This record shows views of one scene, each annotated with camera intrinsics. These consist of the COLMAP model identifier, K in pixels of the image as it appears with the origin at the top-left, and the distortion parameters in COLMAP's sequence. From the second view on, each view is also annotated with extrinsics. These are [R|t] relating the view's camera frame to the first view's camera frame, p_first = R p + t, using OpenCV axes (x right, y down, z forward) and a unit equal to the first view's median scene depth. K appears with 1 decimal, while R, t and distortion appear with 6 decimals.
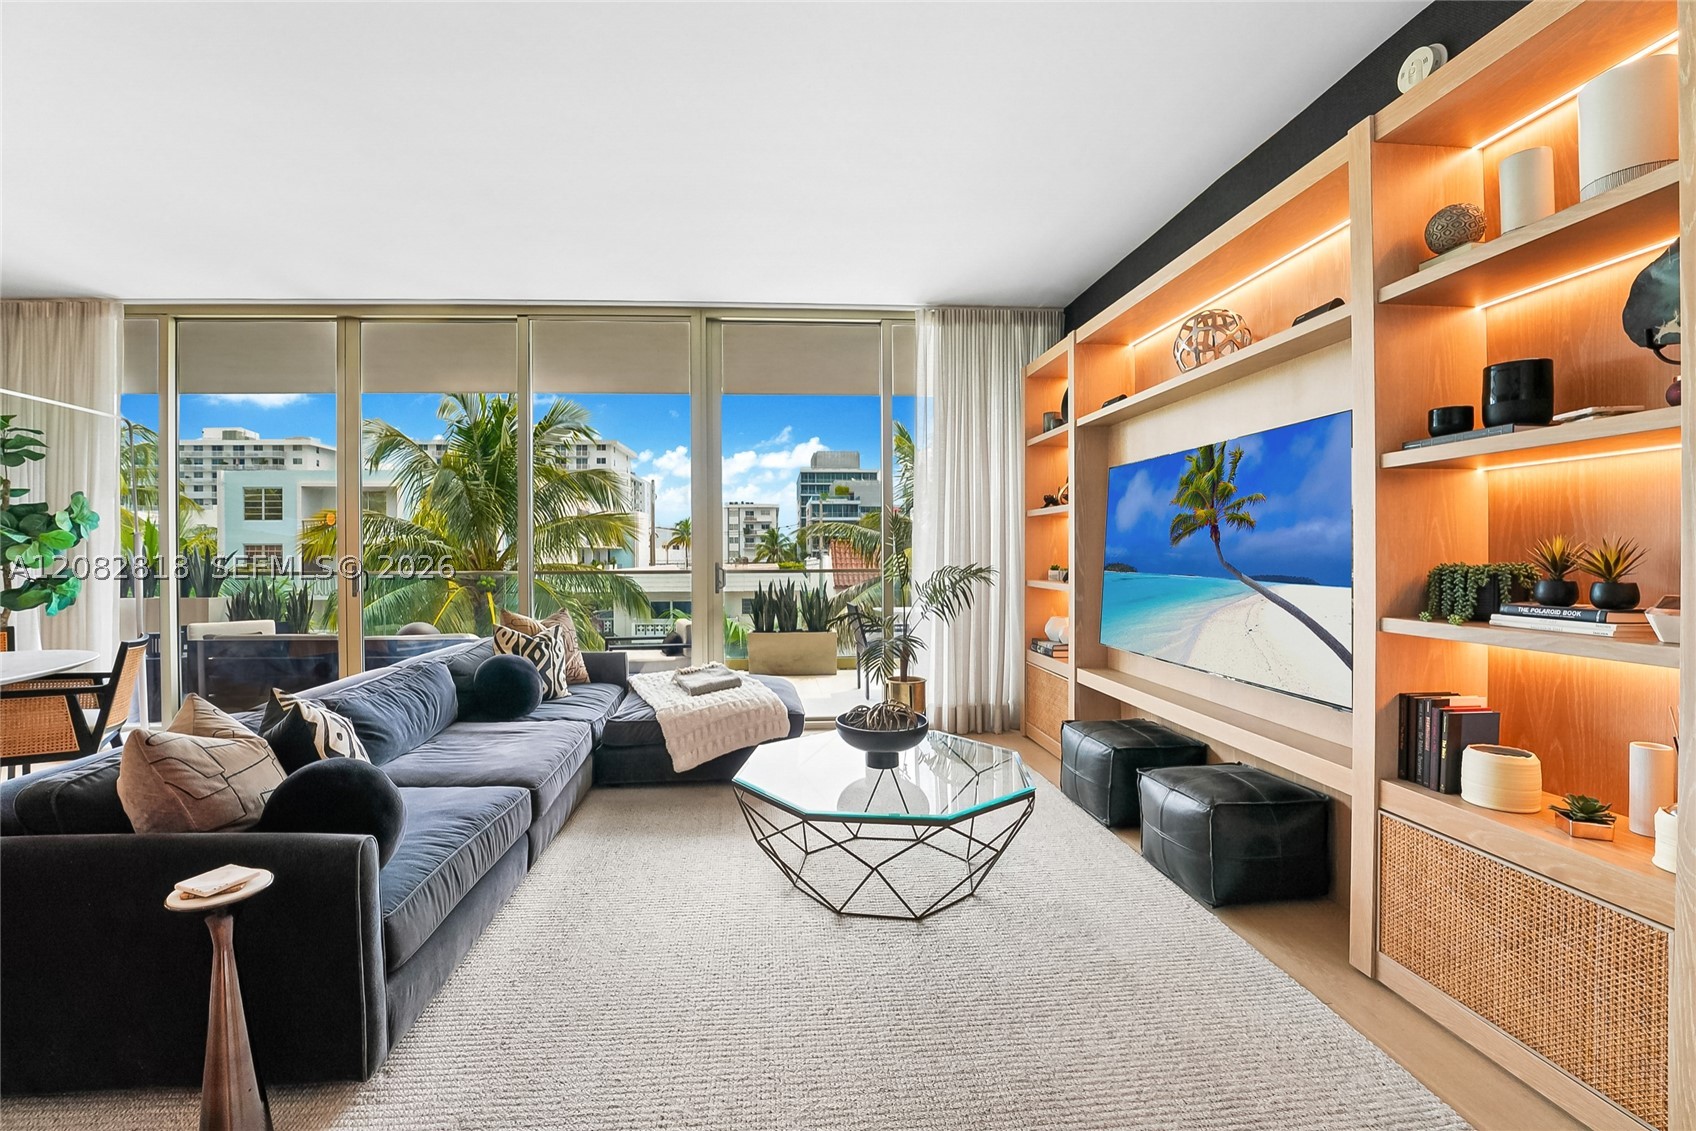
lens RADIAL K [[699.4, 0, 795.0], [0, 699.4, 554.9], [0, 0, 1]] dist [-0.022471, 0.001787]
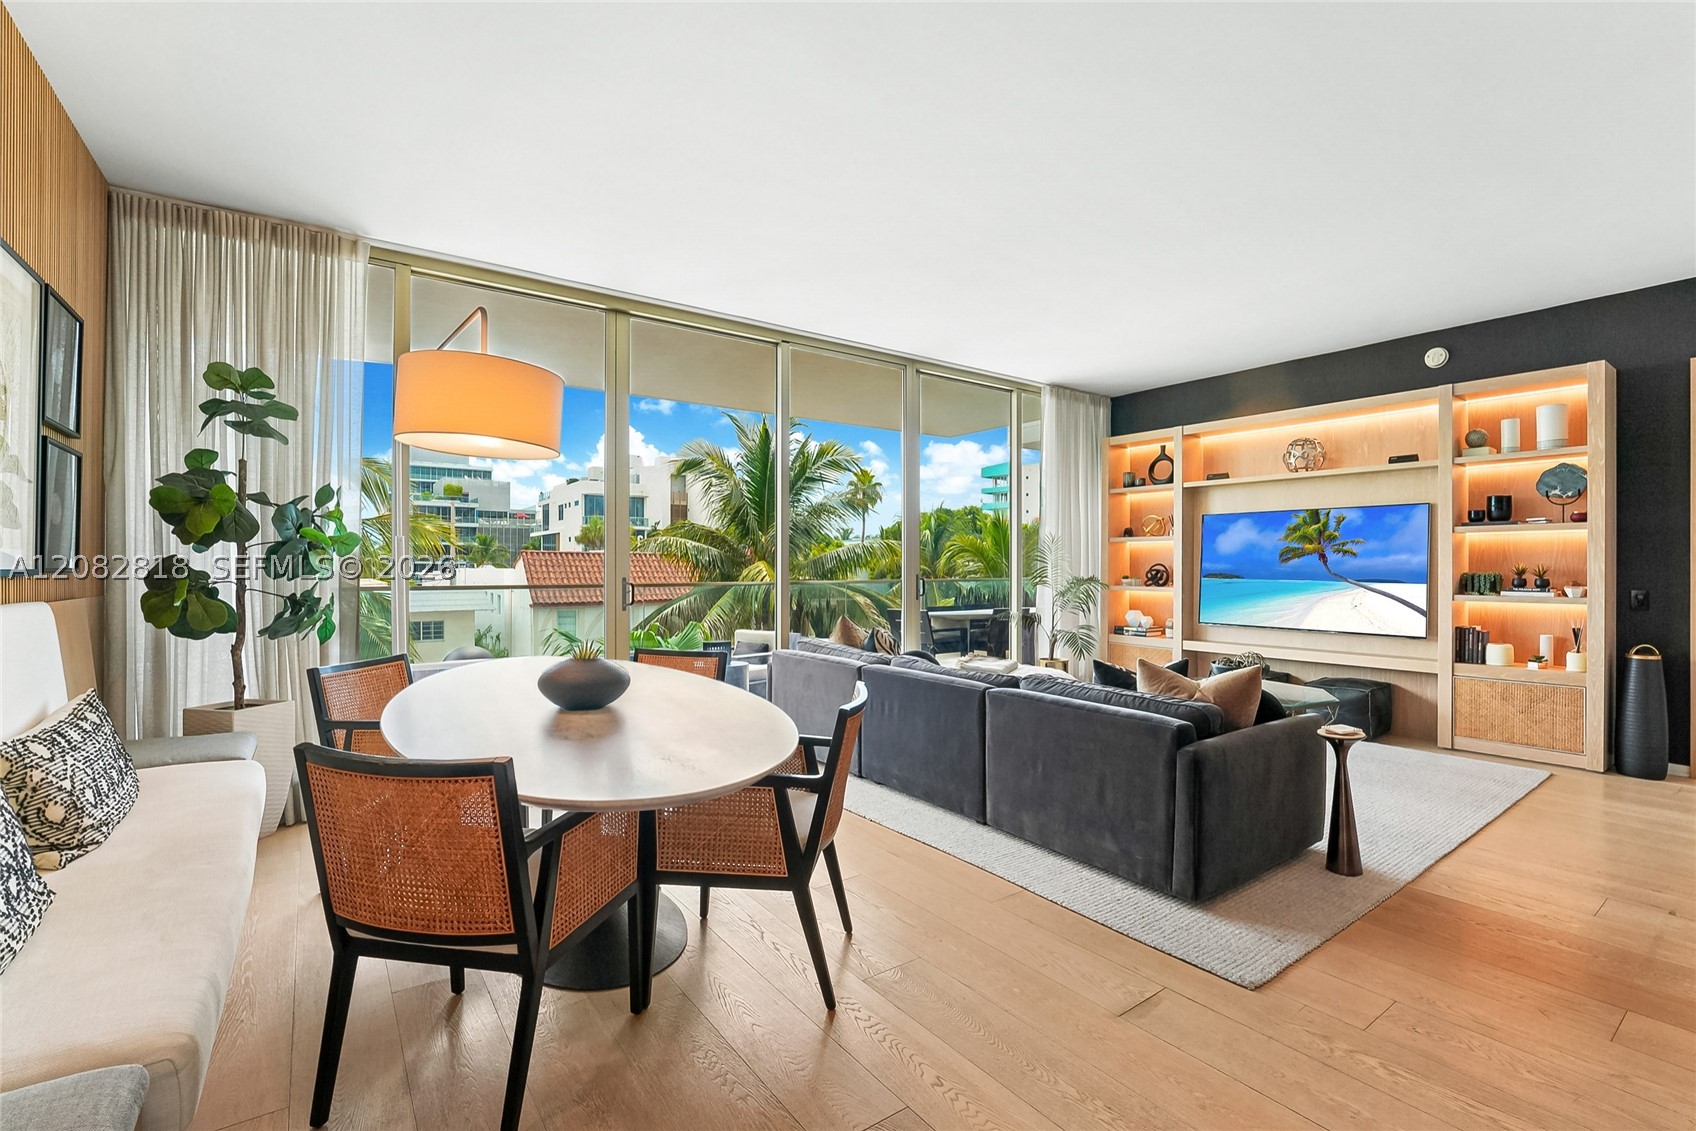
lens RADIAL K [[766.5, 0, 823.4], [0, 766.5, 571.1], [0, 0, 1]] dist [-0.020365, 0.002275]
pose [[0.839436, 0.000686, 0.543458, -1.079954], [-0.002564, 0.999993, 0.002698, 0.002042], [-0.543452, -0.003658, 0.839432, -0.011174]]
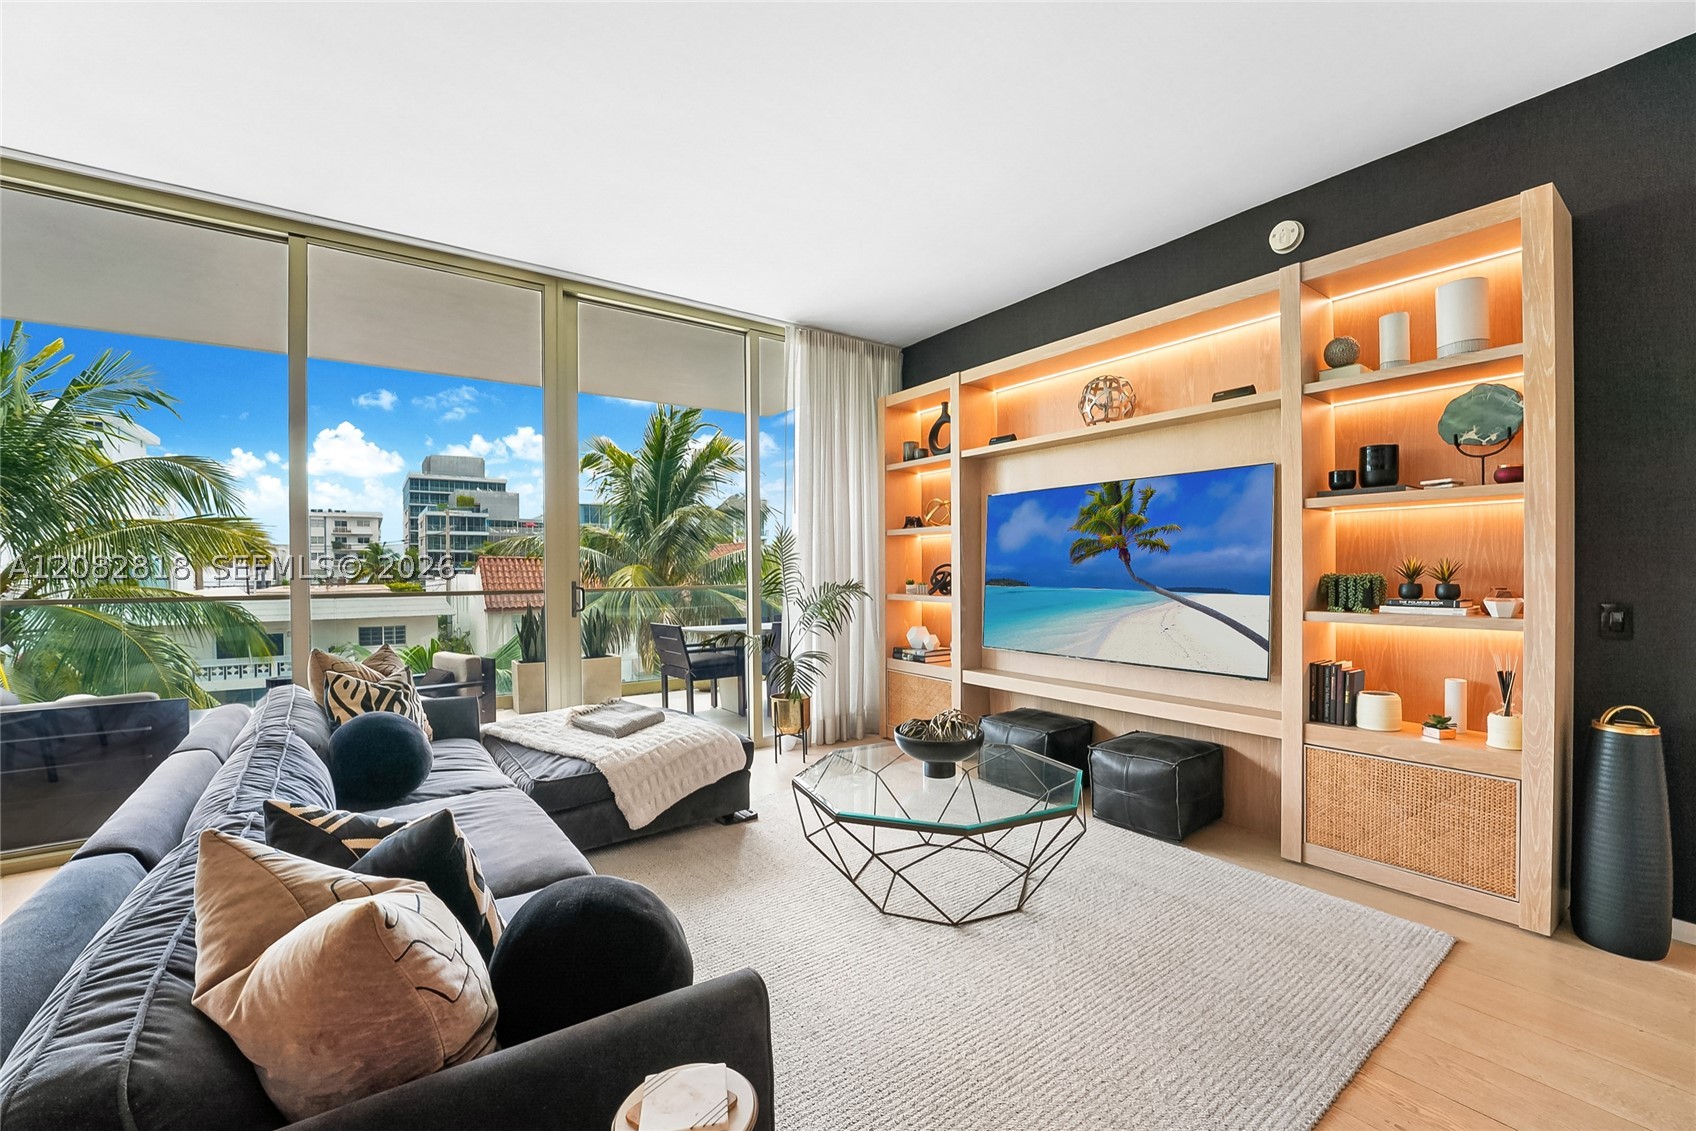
lens RADIAL K [[699.4, 0, 826.6], [0, 699.4, 578.9], [0, 0, 1]] dist [-0.022471, 0.001787]
pose [[0.844930, -0.006256, 0.534841, -0.343667], [0.002290, 0.999965, 0.008078, 0.002013], [-0.534872, -0.005601, 0.844914, 0.133736]]
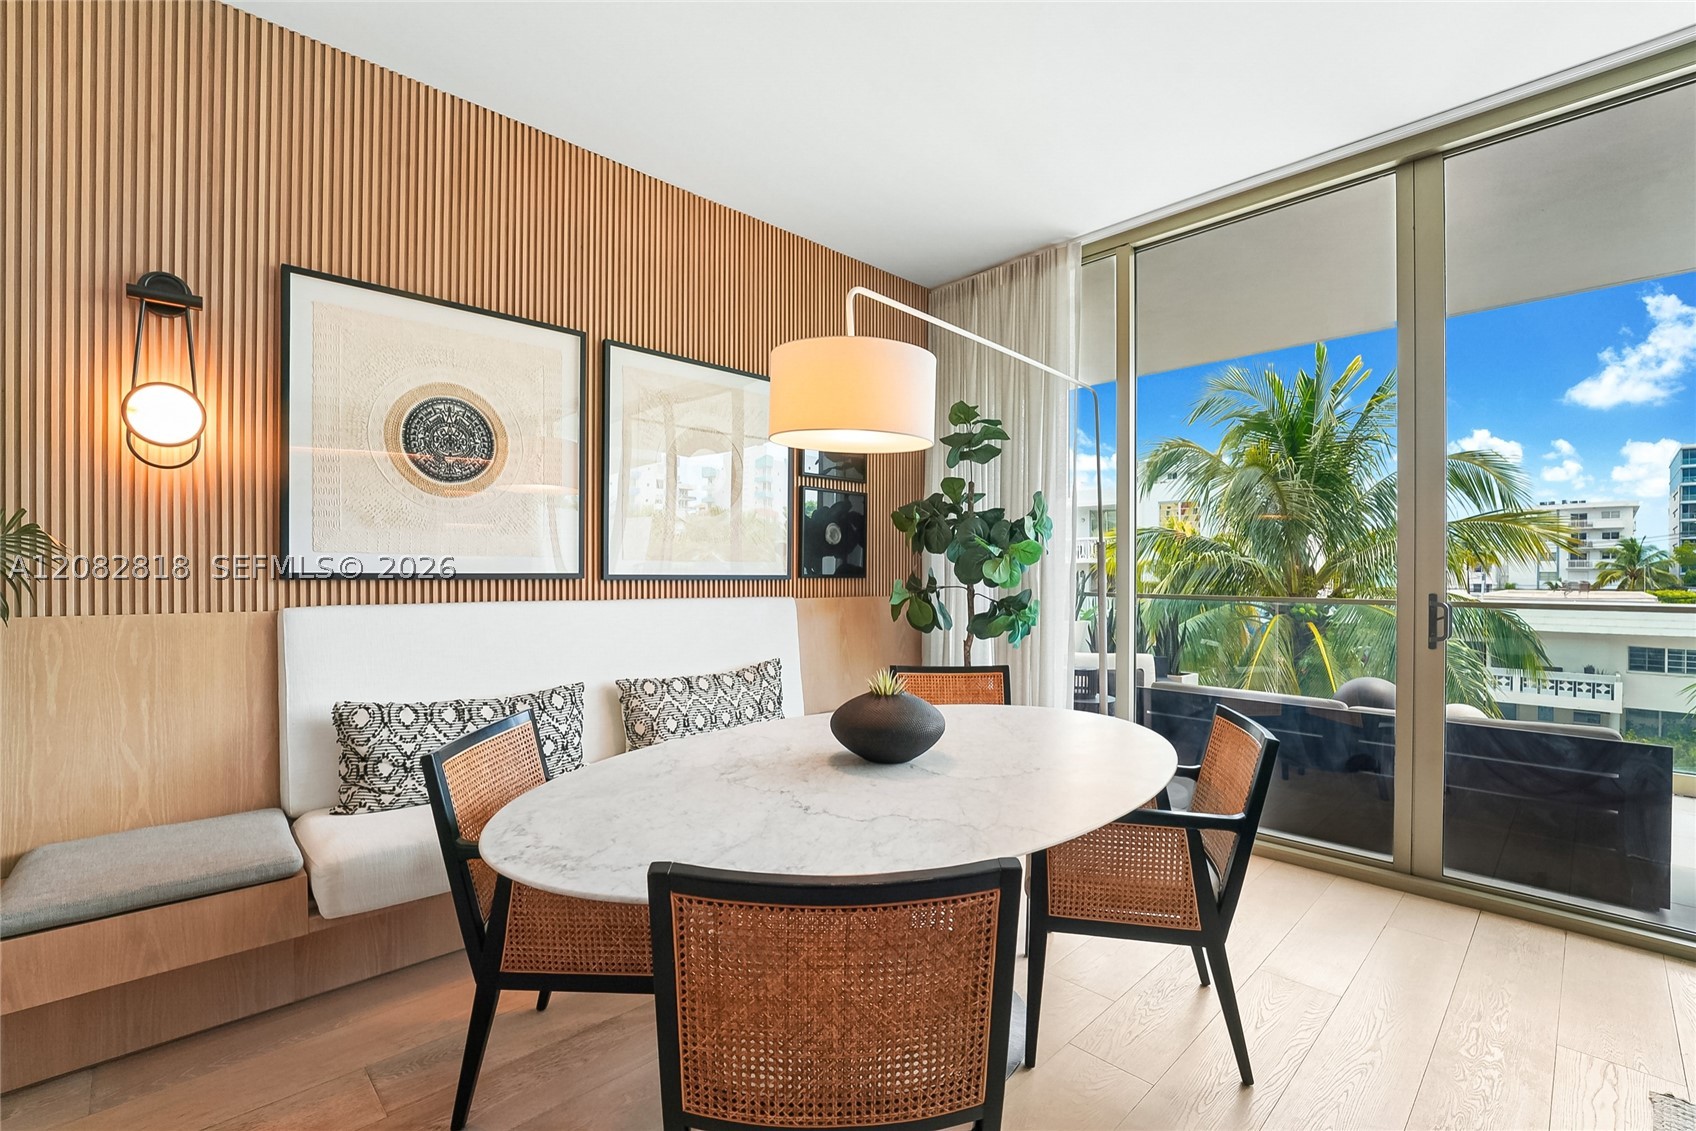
lens RADIAL K [[699.4, 0, 850.5], [0, 699.4, 580.1], [0, 0, 1]] dist [-0.022471, 0.001787]
pose [[0.665692, 0.014525, -0.746085, -0.606266], [-0.008382, 0.999893, 0.011987, 0.001903], [0.746180, -0.001726, 0.665742, 0.309813]]
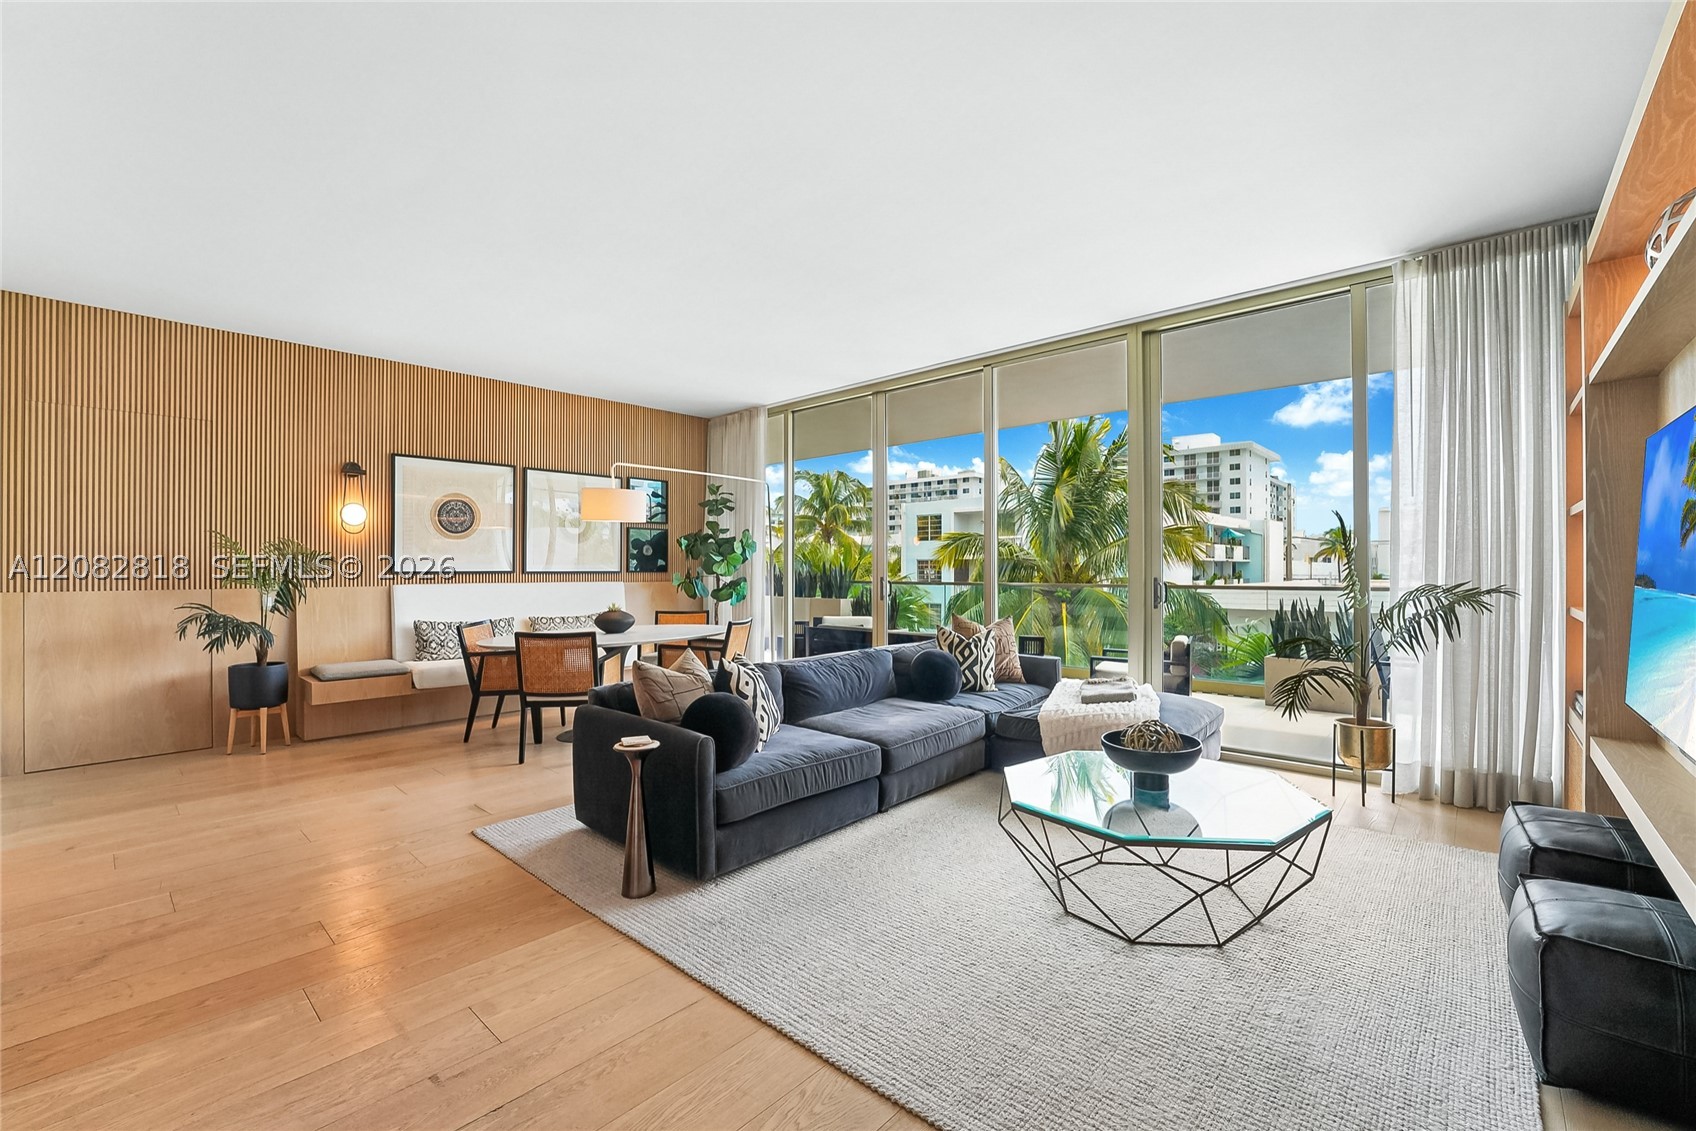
lens RADIAL K [[699.4, 0, 871.7], [0, 699.4, 561.6], [0, 0, 1]] dist [-0.022471, 0.001787]
pose [[0.719650, -0.004830, -0.694320, 0.316493], [-0.001614, 0.999961, -0.008628, -0.002252], [0.694335, 0.007330, 0.719614, 0.019622]]
